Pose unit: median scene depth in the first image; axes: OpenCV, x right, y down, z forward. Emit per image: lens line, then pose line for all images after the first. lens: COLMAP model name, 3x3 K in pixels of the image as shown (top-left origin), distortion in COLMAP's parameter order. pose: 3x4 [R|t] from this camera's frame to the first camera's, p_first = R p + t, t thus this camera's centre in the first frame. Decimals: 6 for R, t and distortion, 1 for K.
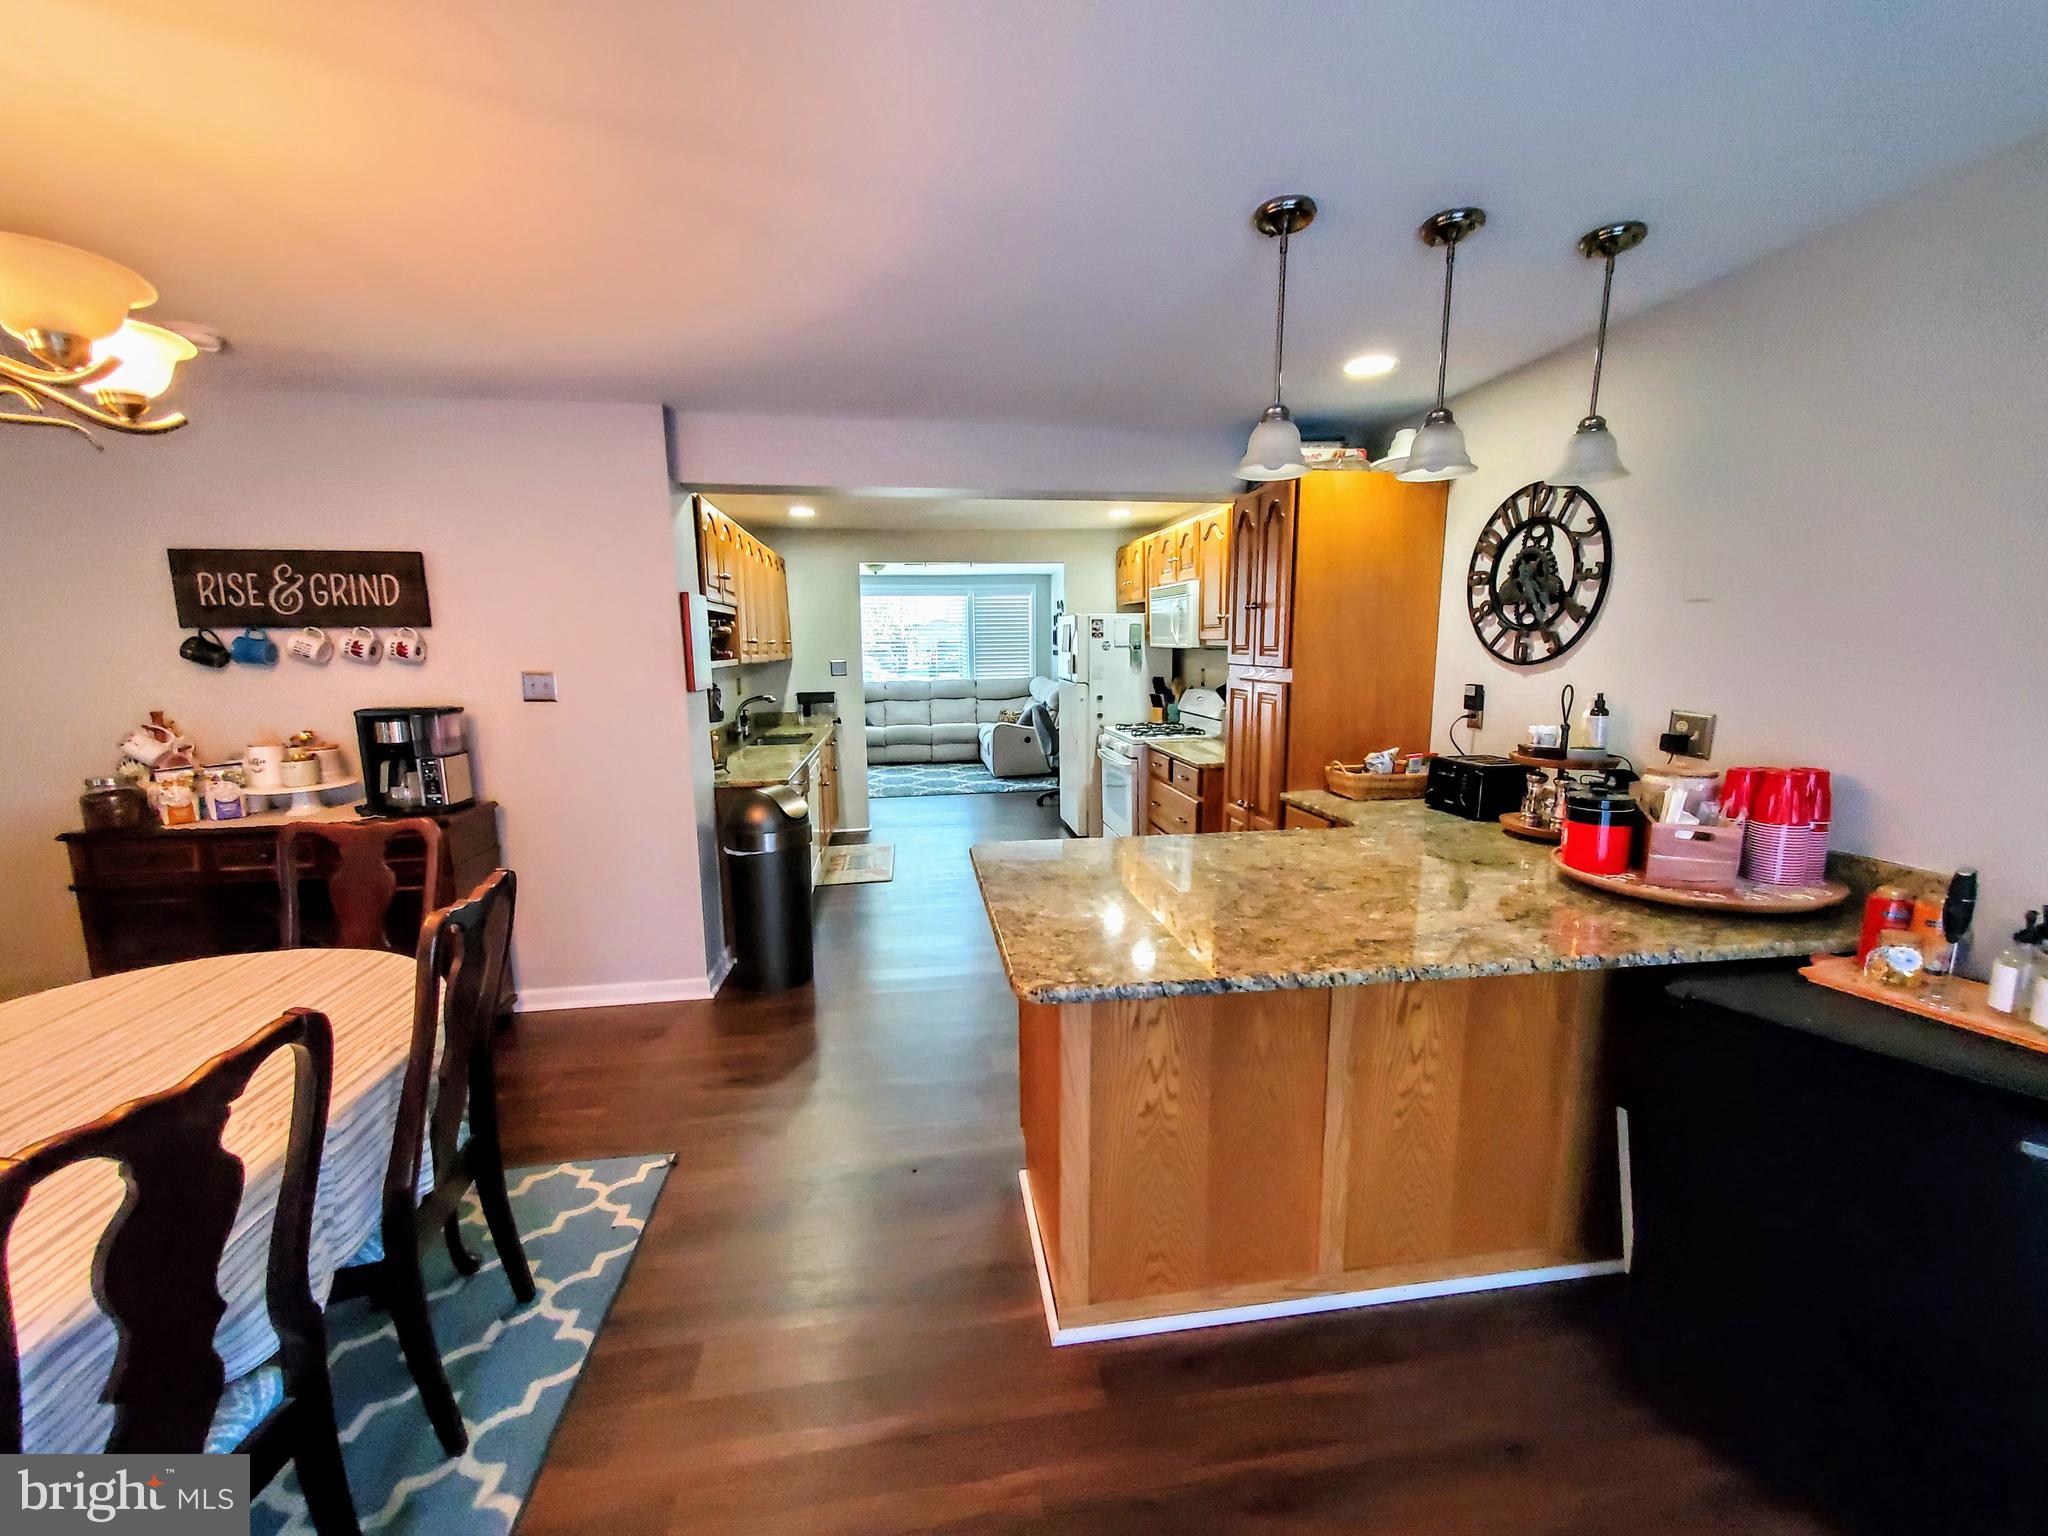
lens RADIAL K [[808.5, 0, 1024.0], [0, 808.5, 768.0], [0, 0, 1]] dist [0.001189, -0.000100]
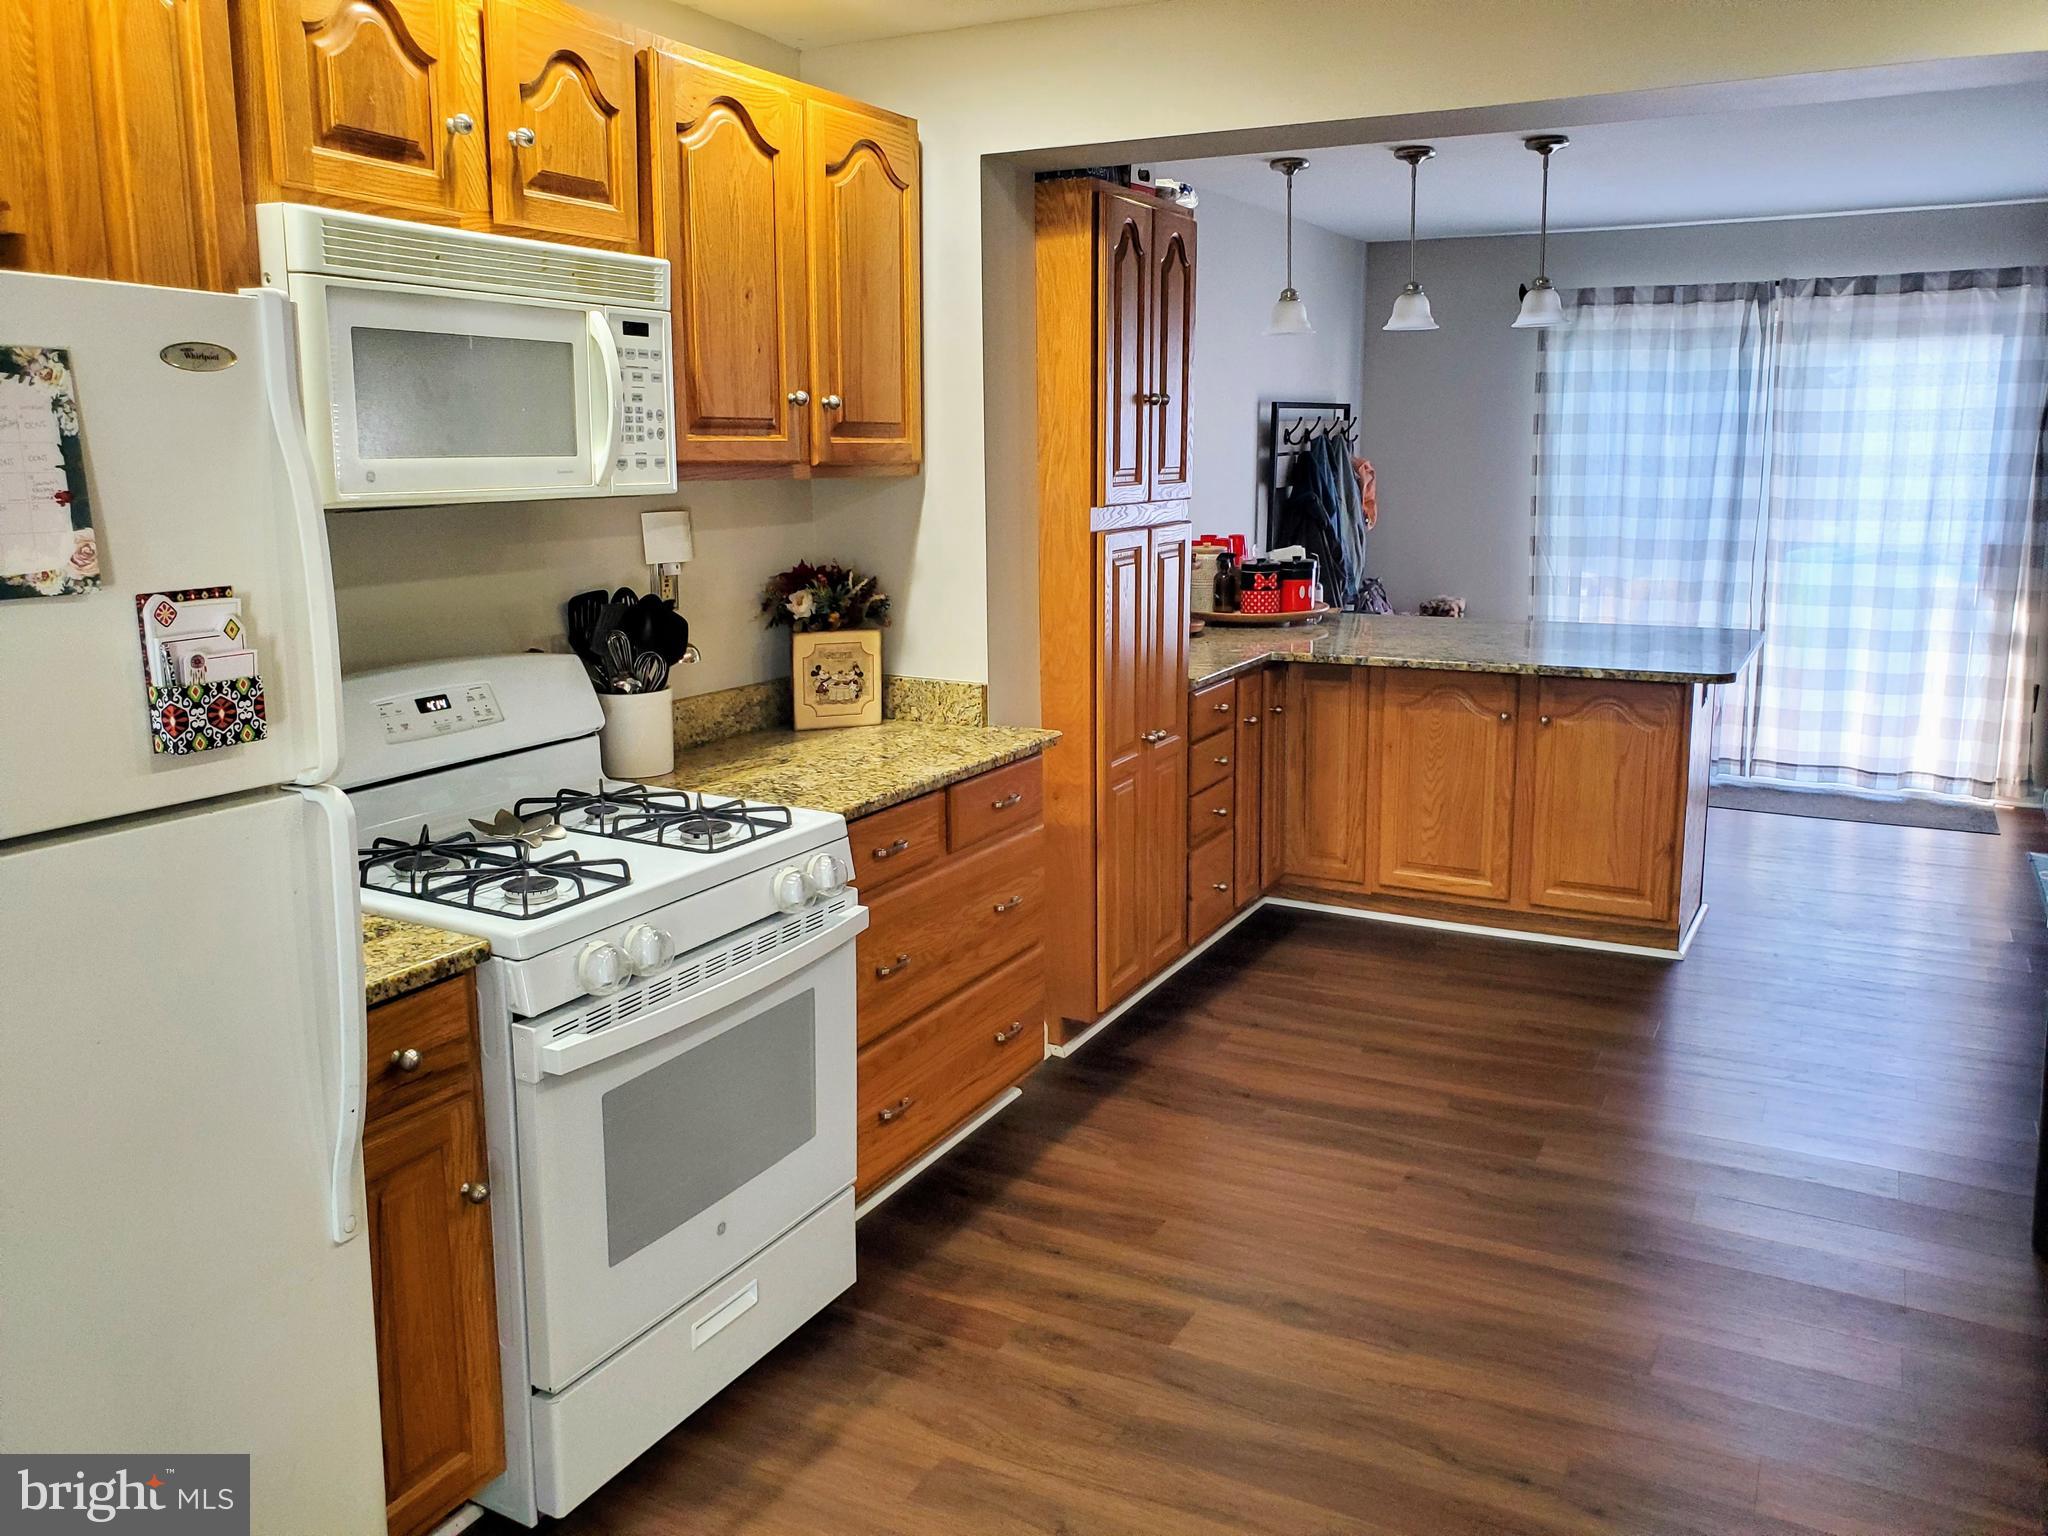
lens RADIAL K [[1601.8, 0, 1015.6], [0, 1601.8, 736.0], [0, 0, 1]] dist [0.000577, 0.003603]
pose [[-0.794833, -0.097828, 0.598891, -0.454015], [0.105745, 0.949491, 0.295440, -0.410928], [-0.597544, 0.298155, -0.744342, 2.549314]]
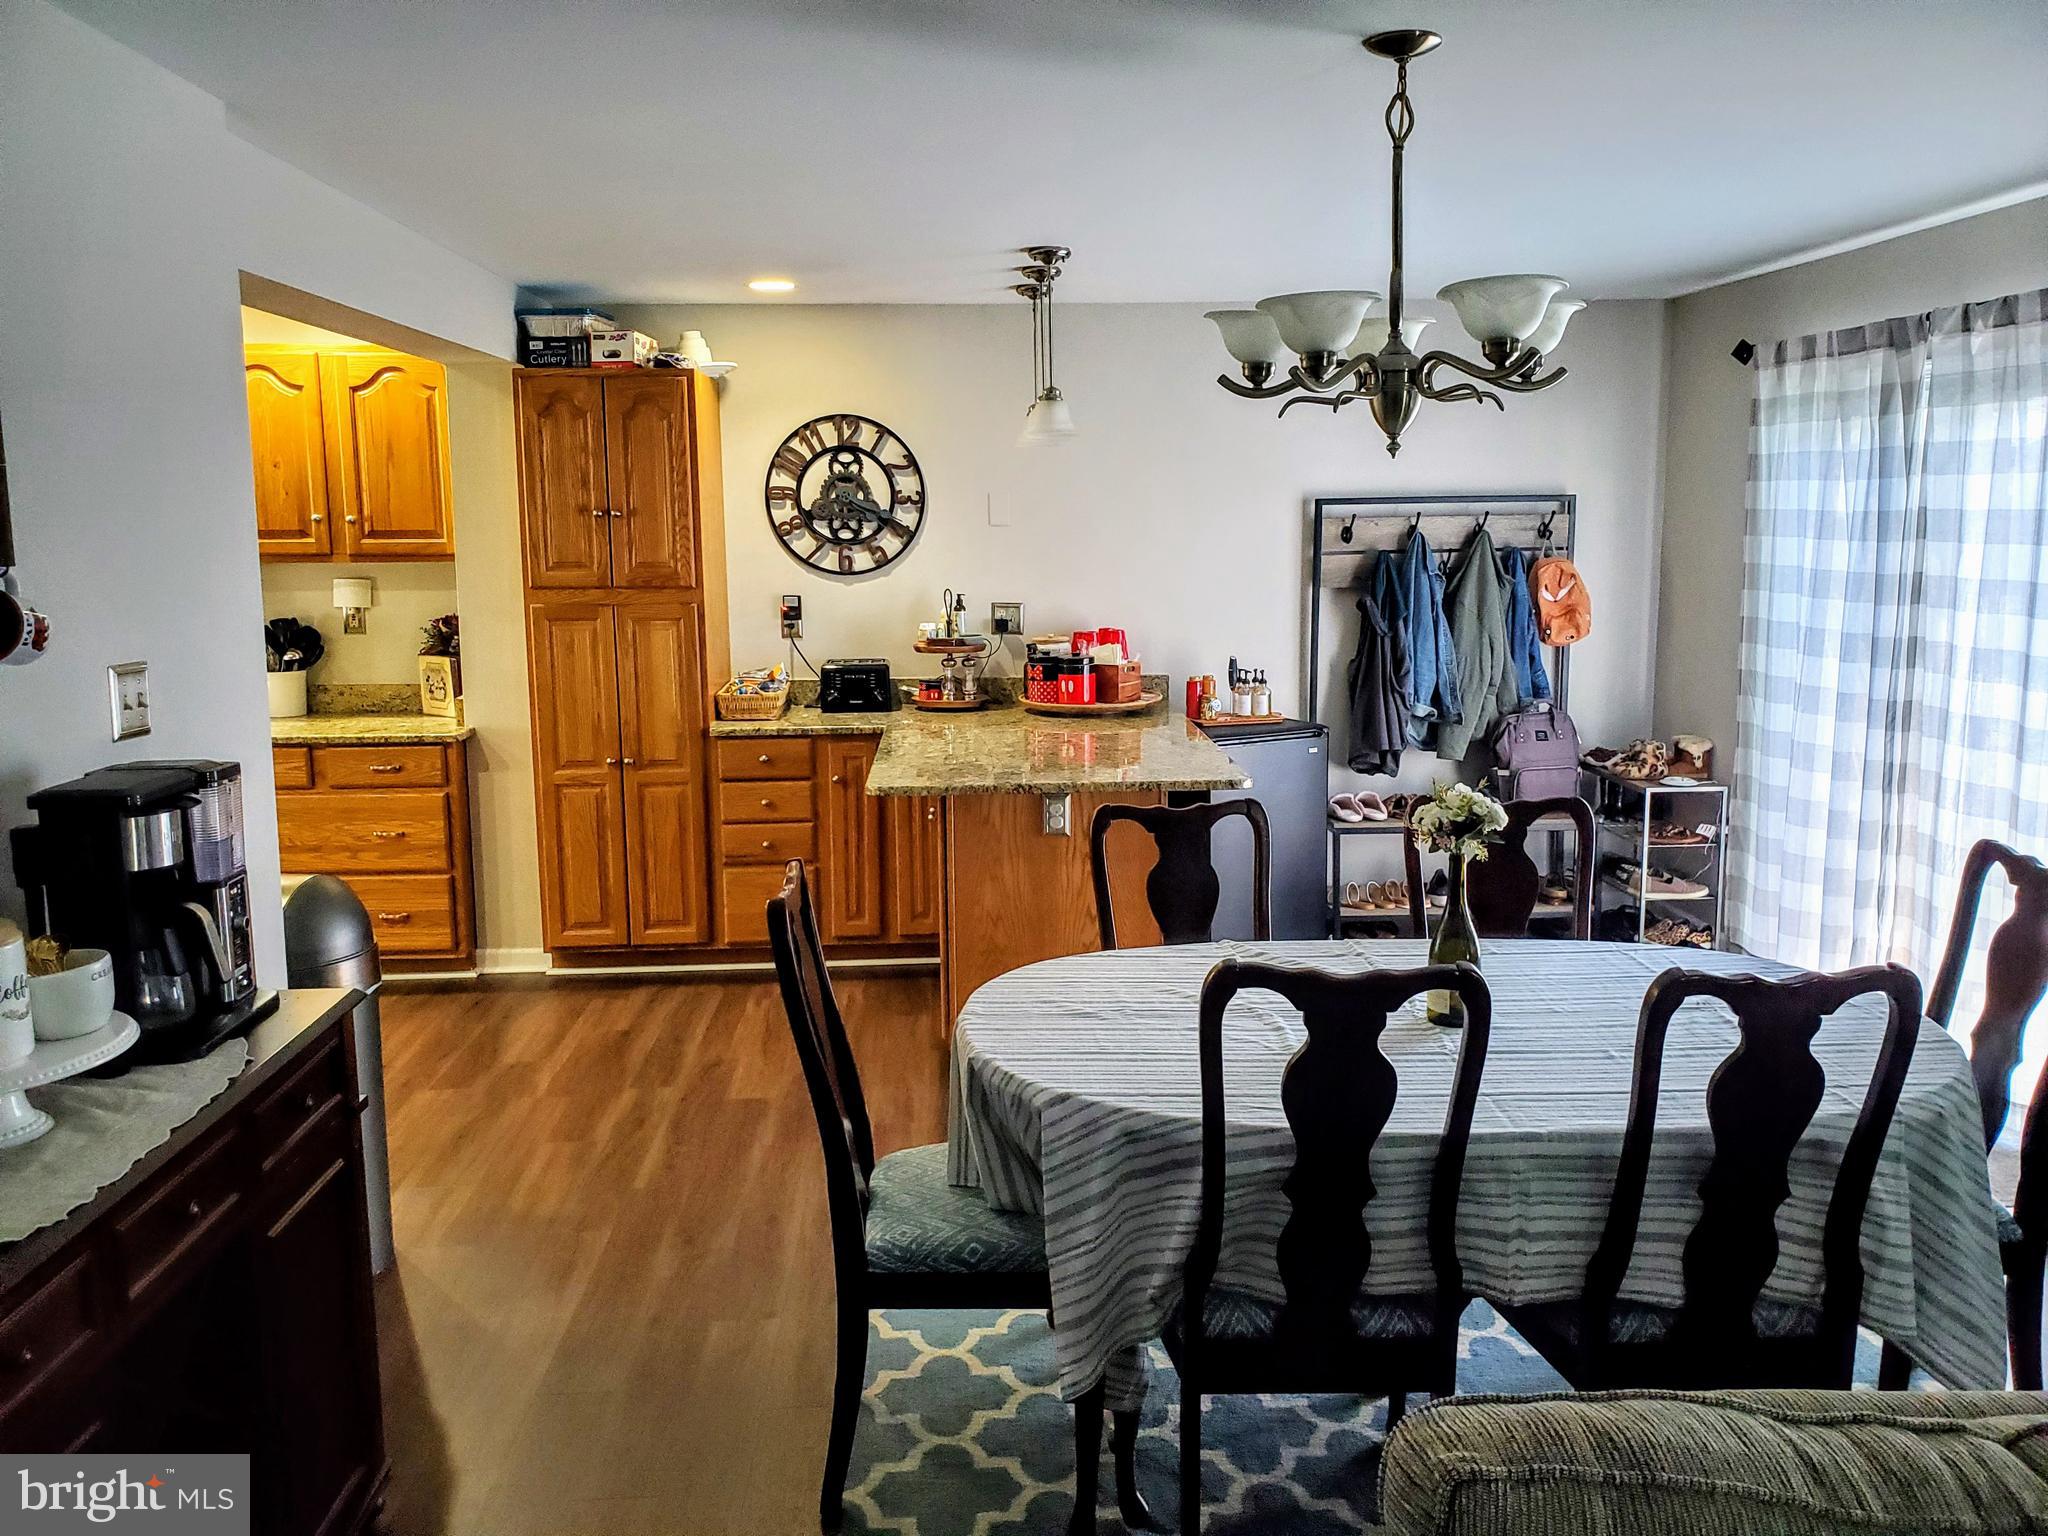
lens RADIAL K [[1573.7, 0, 1024.0], [0, 1573.7, 768.0], [0, 0, 1]] dist [0.035673, -0.125826]
pose [[0.107740, -0.151894, 0.982507, -1.599410], [0.156755, 0.978493, 0.134084, -0.124719], [-0.981743, 0.139567, 0.129233, 0.533968]]
